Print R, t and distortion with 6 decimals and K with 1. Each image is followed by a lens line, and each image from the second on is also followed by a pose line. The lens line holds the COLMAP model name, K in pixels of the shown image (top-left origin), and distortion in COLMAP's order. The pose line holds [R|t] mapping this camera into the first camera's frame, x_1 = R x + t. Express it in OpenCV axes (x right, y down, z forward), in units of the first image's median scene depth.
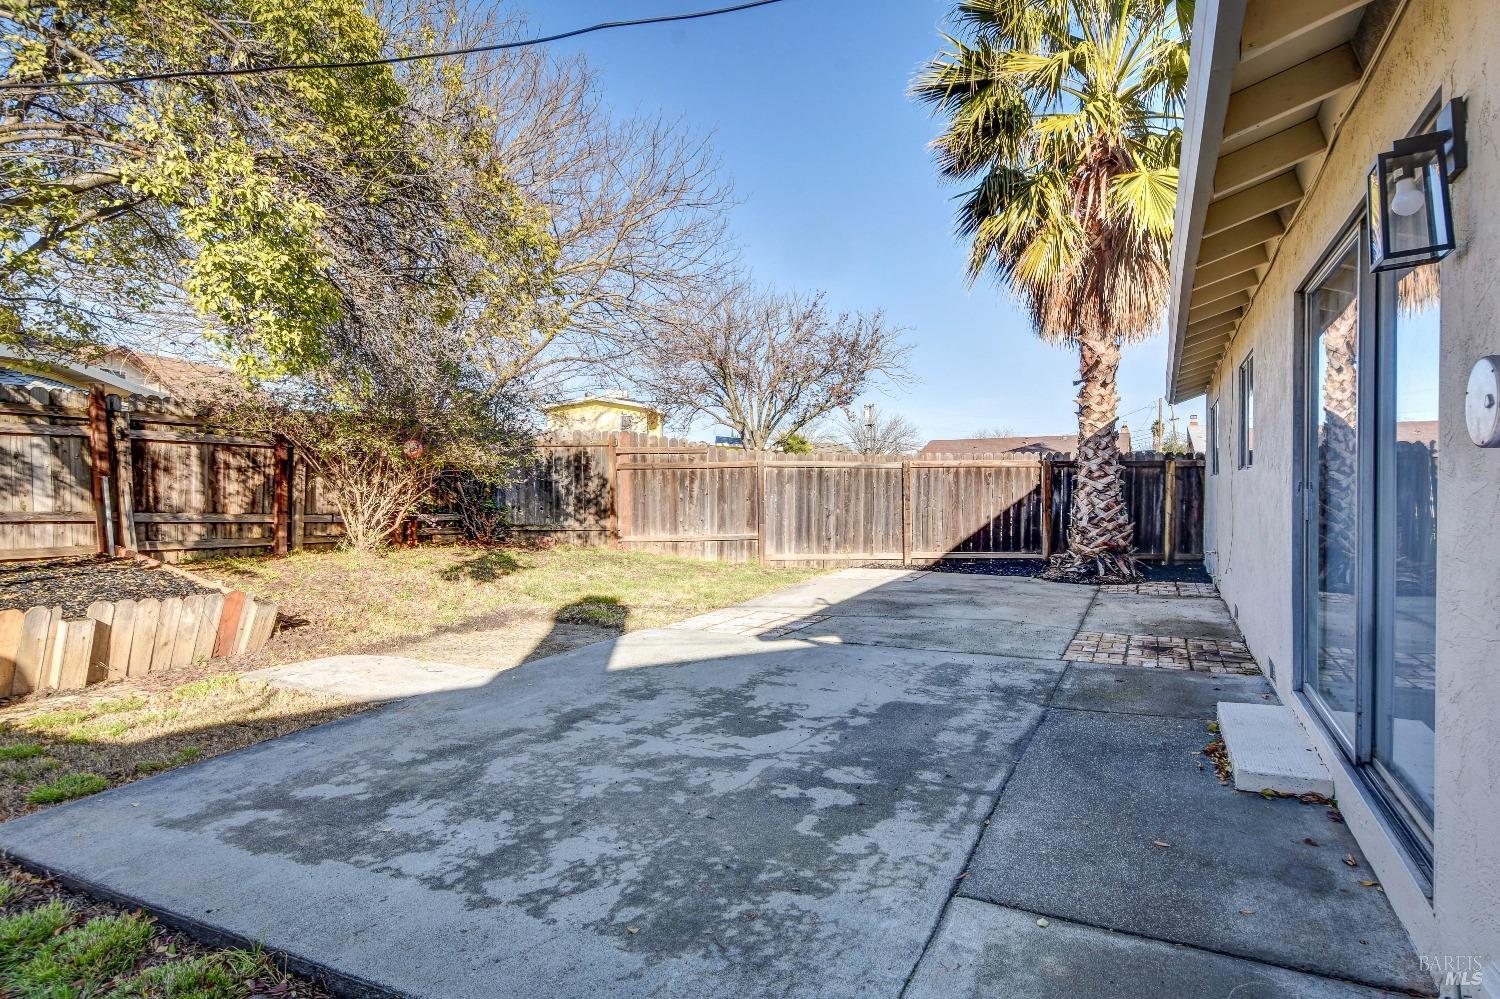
lens RADIAL K [[812.3, 0, 750.0], [0, 812.3, 499.5], [0, 0, 1]] dist [0.042996, -0.031477]
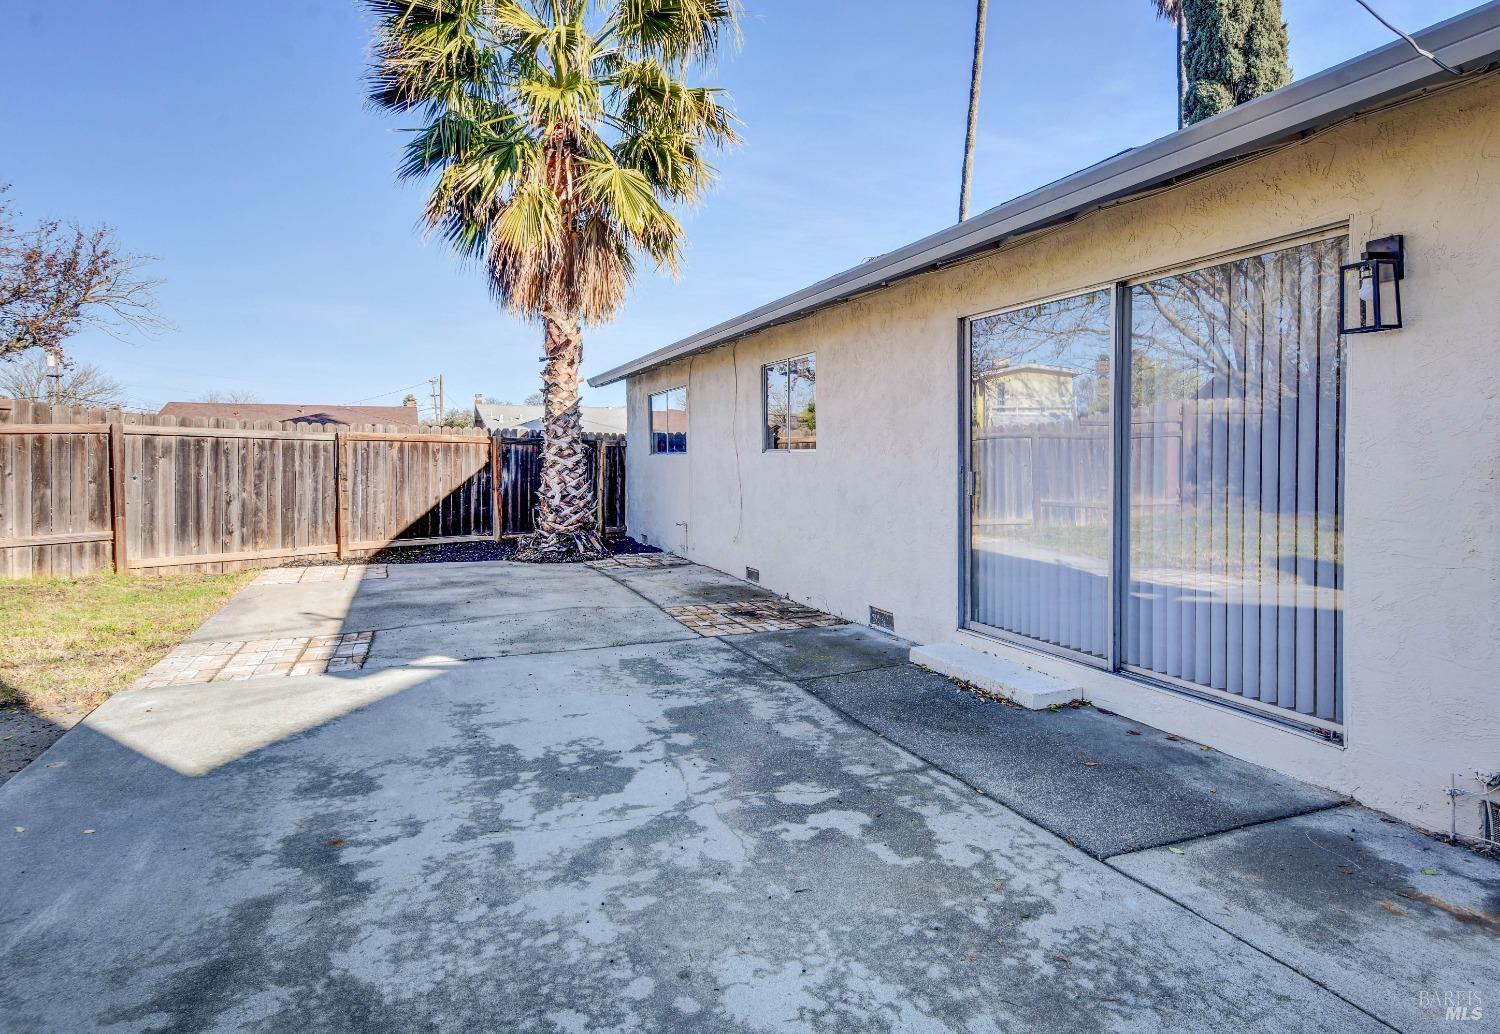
lens RADIAL K [[840.1, 0, 754.0], [0, 840.1, 470.1], [0, 0, 1]] dist [0.032202, -0.020360]
pose [[0.650672, -0.001531, 0.759358, -0.490582], [0.005706, 0.999980, -0.002874, -0.011403], [-0.759338, 0.006203, 0.650667, 0.349686]]
